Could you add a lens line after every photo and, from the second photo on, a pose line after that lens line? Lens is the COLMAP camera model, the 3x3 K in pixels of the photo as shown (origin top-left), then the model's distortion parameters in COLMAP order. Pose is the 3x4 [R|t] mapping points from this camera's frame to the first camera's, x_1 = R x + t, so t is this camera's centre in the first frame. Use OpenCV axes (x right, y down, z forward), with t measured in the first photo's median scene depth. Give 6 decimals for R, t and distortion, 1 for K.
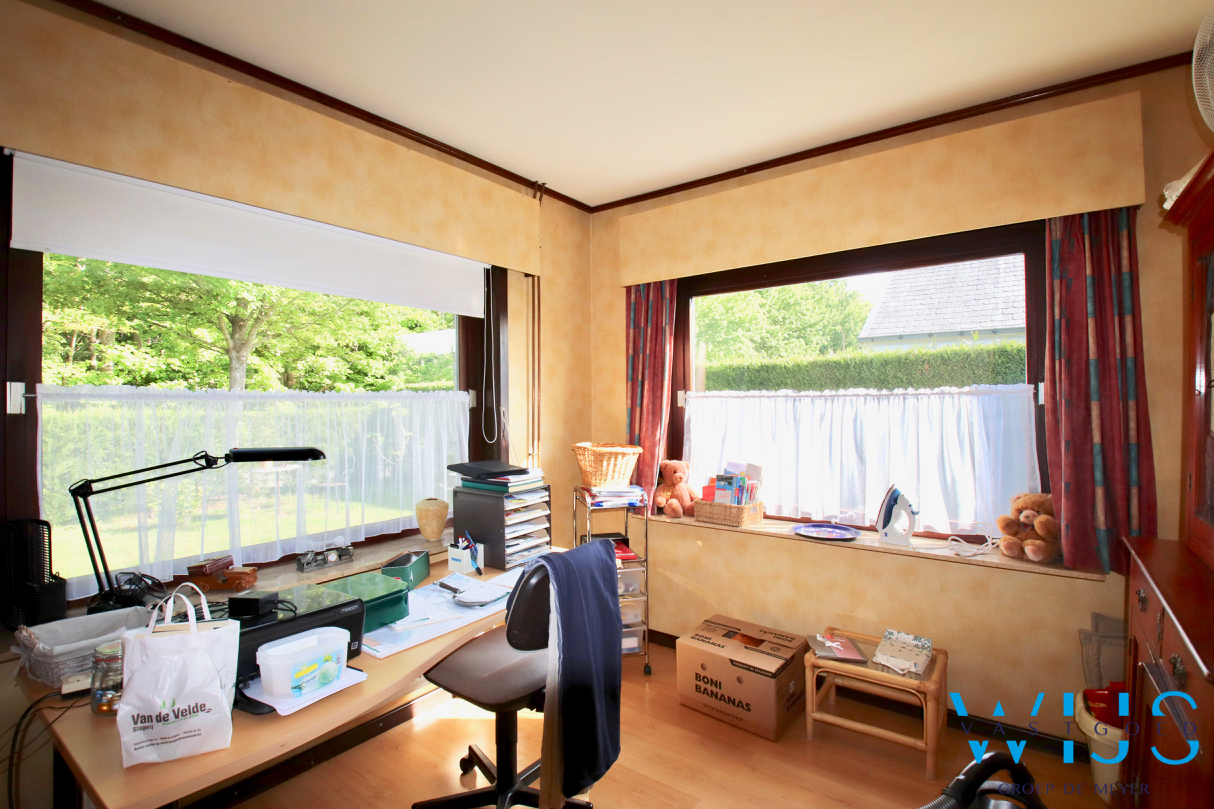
lens RADIAL K [[563.8, 0, 593.9], [0, 563.8, 403.5], [0, 0, 1]] dist [-0.015363, -0.001029]
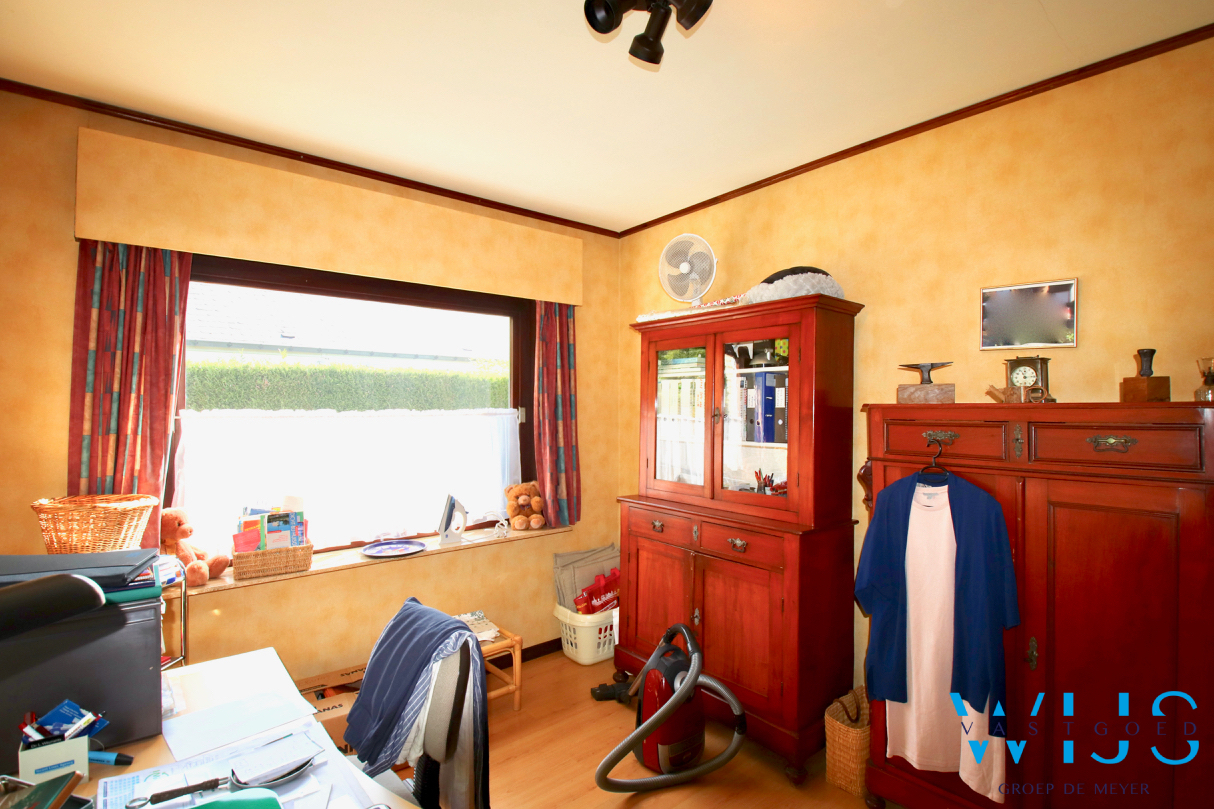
lens RADIAL K [[563.8, 0, 593.9], [0, 563.8, 403.5], [0, 0, 1]] dist [-0.015363, -0.001029]
pose [[0.234703, 0.012780, 0.971983, -0.507405], [0.001776, 0.999906, -0.013576, -0.023693], [-0.972065, 0.004912, 0.234658, 0.398320]]
